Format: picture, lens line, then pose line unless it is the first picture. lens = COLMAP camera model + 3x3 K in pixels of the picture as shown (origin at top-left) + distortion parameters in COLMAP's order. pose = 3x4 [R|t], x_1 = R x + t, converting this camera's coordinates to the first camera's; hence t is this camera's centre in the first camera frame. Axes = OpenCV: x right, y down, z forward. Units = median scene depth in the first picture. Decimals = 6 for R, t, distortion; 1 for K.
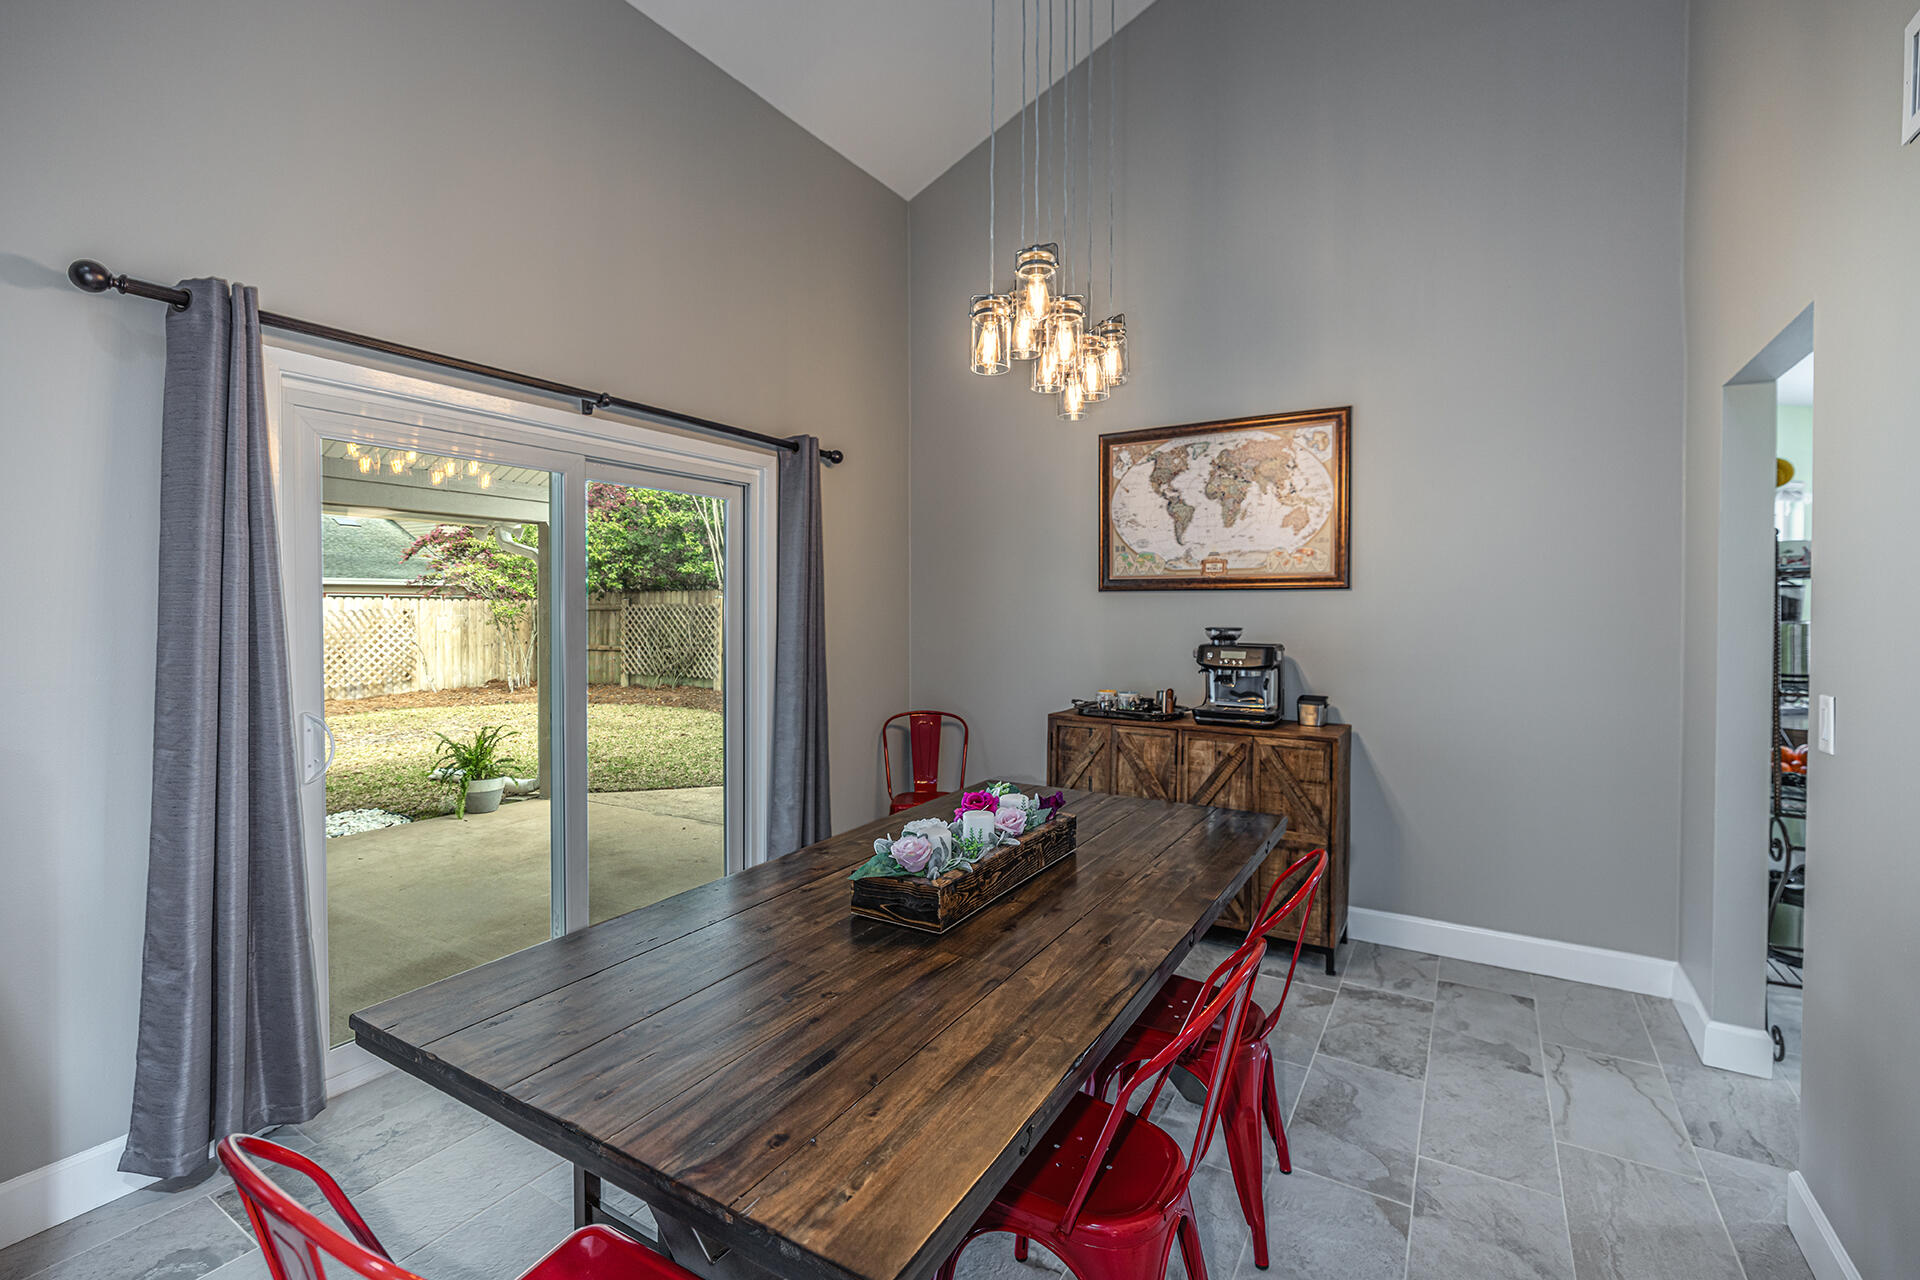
lens RADIAL K [[832.8, 0, 953.3], [0, 832.8, 616.4], [0, 0, 1]] dist [-0.002093, -0.000294]
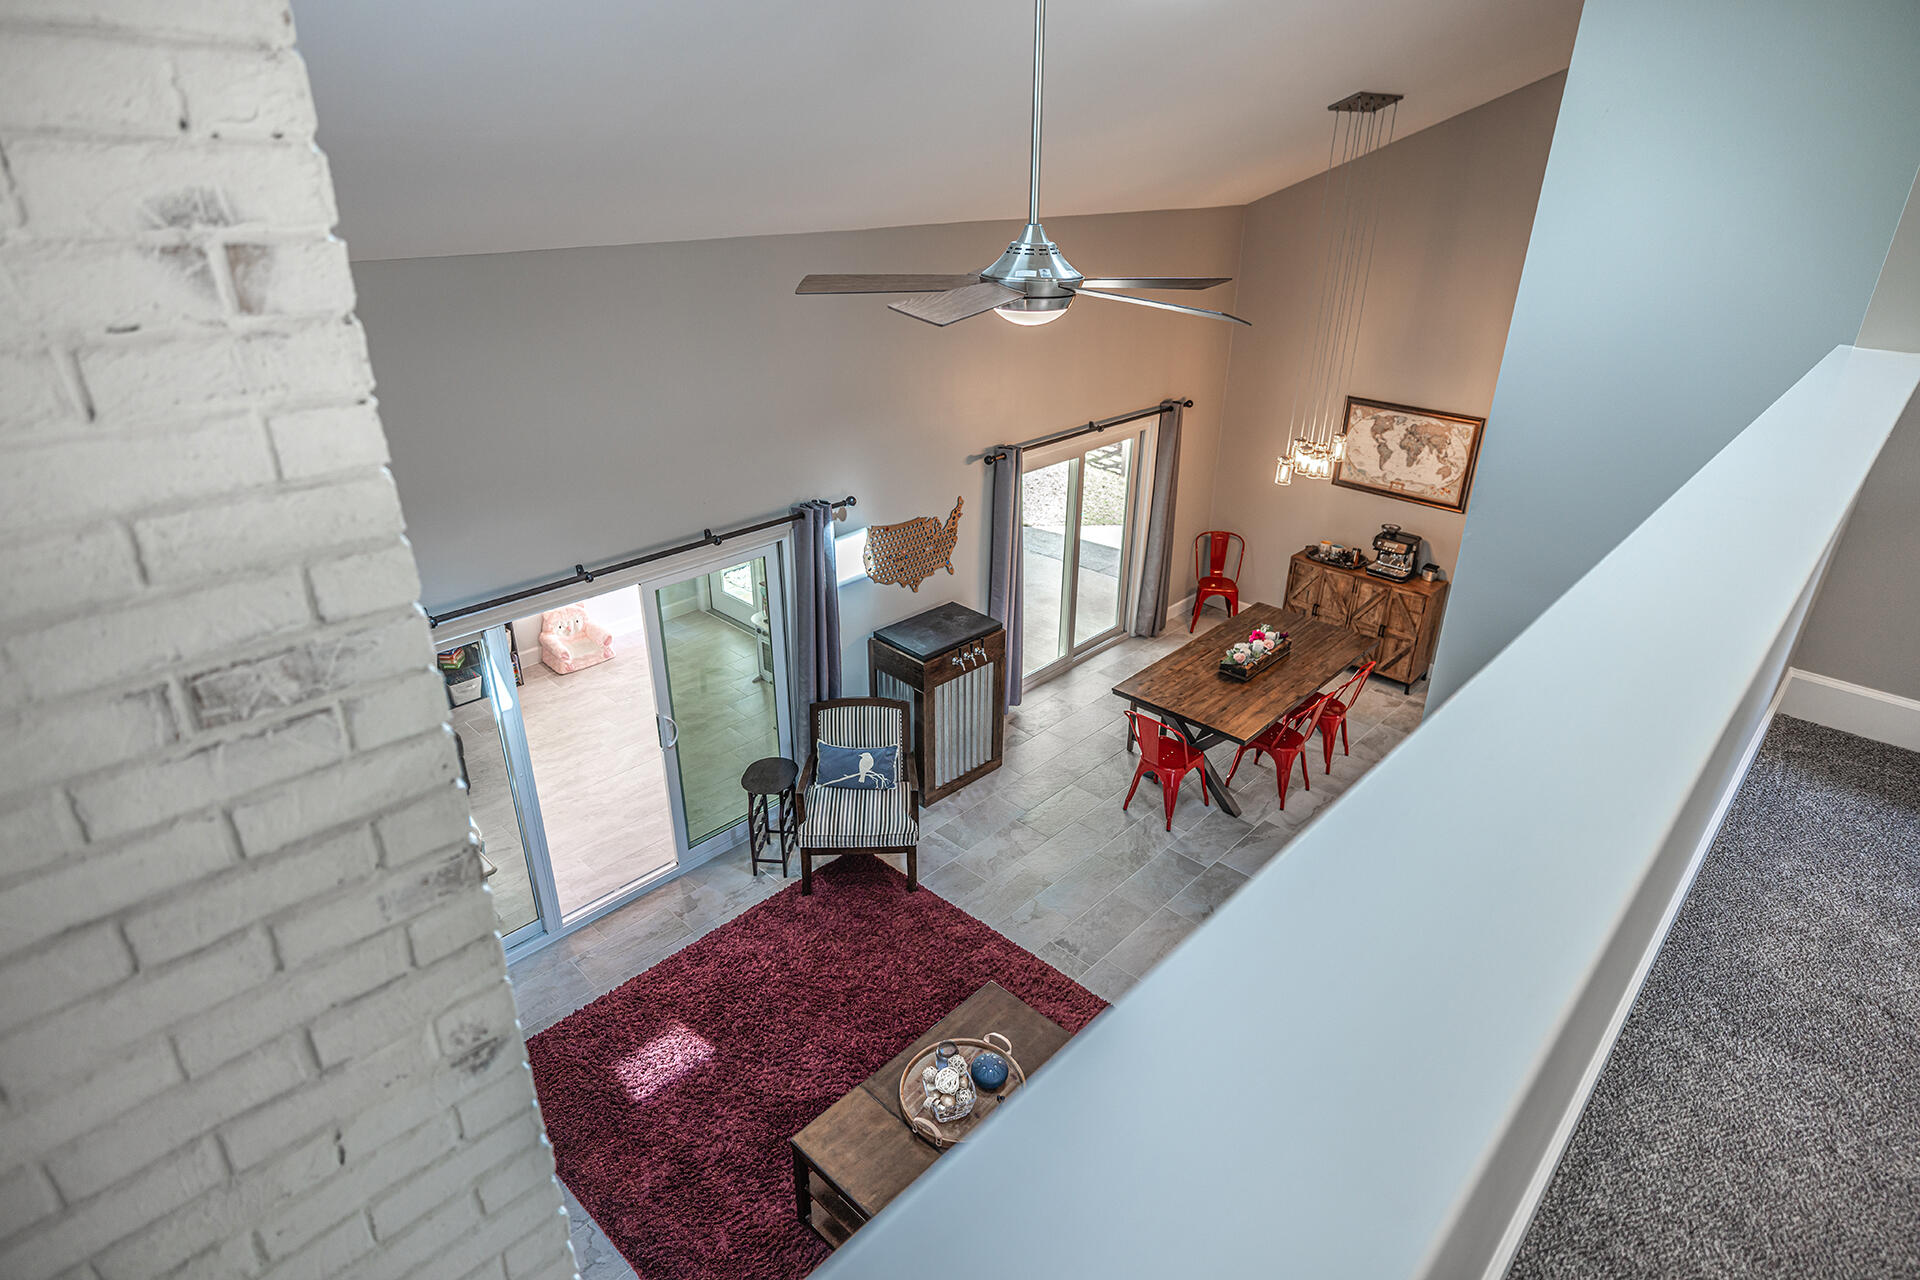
lens RADIAL K [[1062.1, 0, 970.9], [0, 1062.1, 632.7], [0, 0, 1]] dist [0.003123, 0.000342]
pose [[0.982101, 0.091623, -0.164570, -0.196504], [-0.015234, 0.909493, 0.415439, -0.747293], [0.187739, -0.405496, 0.894610, -1.433039]]
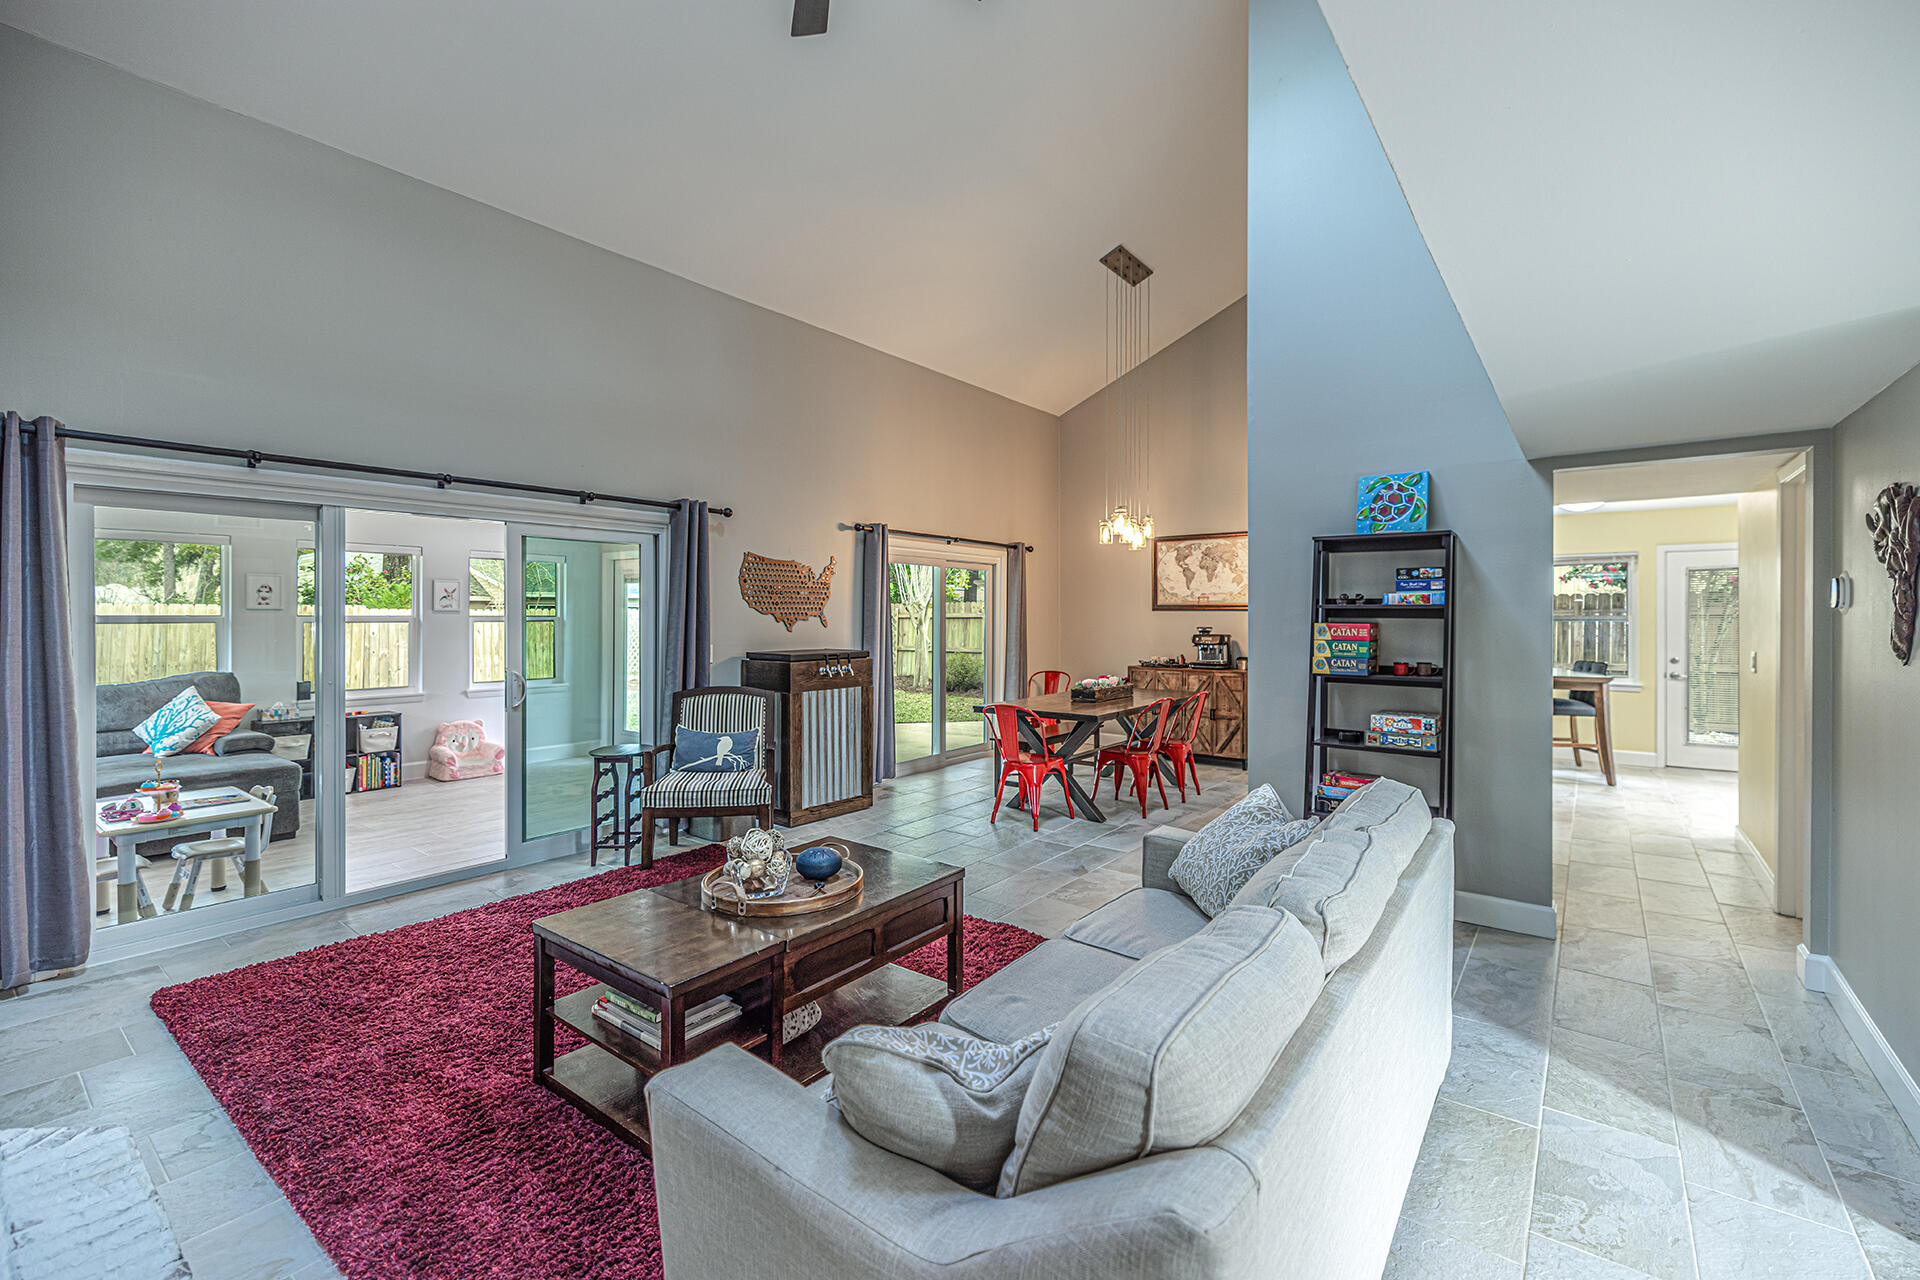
lens RADIAL K [[832.8, 0, 968.9], [0, 832.8, 604.2], [0, 0, 1]] dist [-0.002093, -0.000294]
pose [[0.996043, 0.001212, -0.088865, -0.115126], [-0.003402, 0.999694, -0.024494, 0.008530], [0.088808, 0.024700, 0.995742, -1.305461]]
